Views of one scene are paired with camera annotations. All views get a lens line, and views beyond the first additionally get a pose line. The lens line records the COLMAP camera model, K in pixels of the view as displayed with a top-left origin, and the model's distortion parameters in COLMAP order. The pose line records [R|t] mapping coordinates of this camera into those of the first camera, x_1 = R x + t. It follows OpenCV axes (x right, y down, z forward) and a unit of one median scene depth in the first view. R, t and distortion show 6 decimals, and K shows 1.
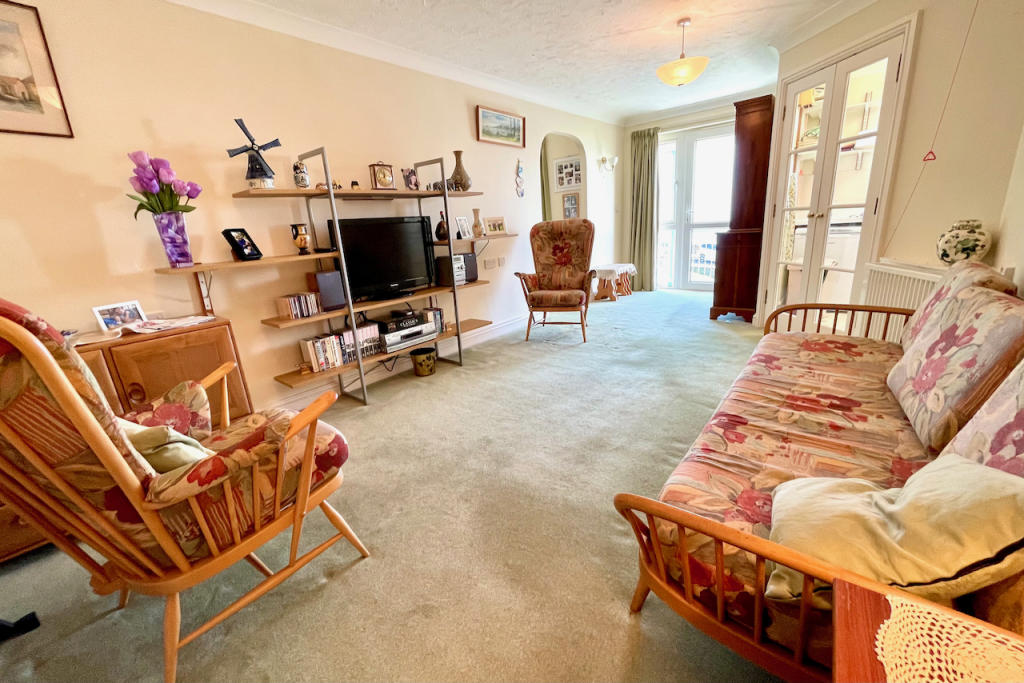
lens RADIAL K [[409.7, 0, 509.7], [0, 409.7, 336.0], [0, 0, 1]] dist [0.024212, 0.000176]
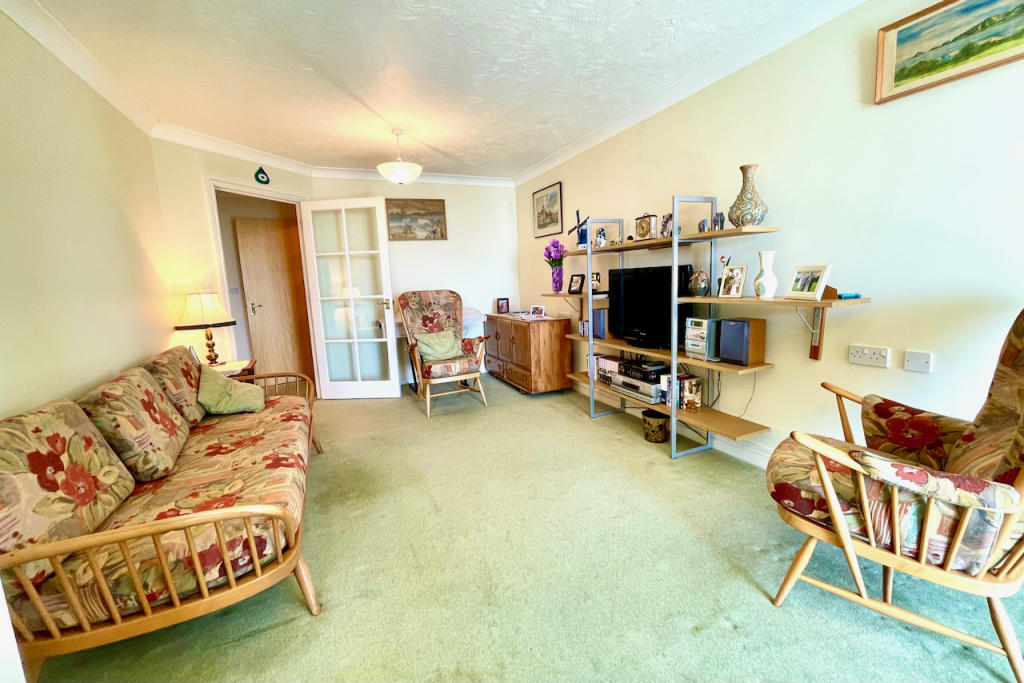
lens RADIAL K [[409.7, 0, 509.7], [0, 409.7, 336.0], [0, 0, 1]] dist [0.024212, 0.000176]
pose [[-0.452035, 0.213411, -0.866095, 0.896813], [-0.170950, 0.932234, 0.318931, -0.471782], [0.875466, 0.292227, -0.384919, 1.370271]]
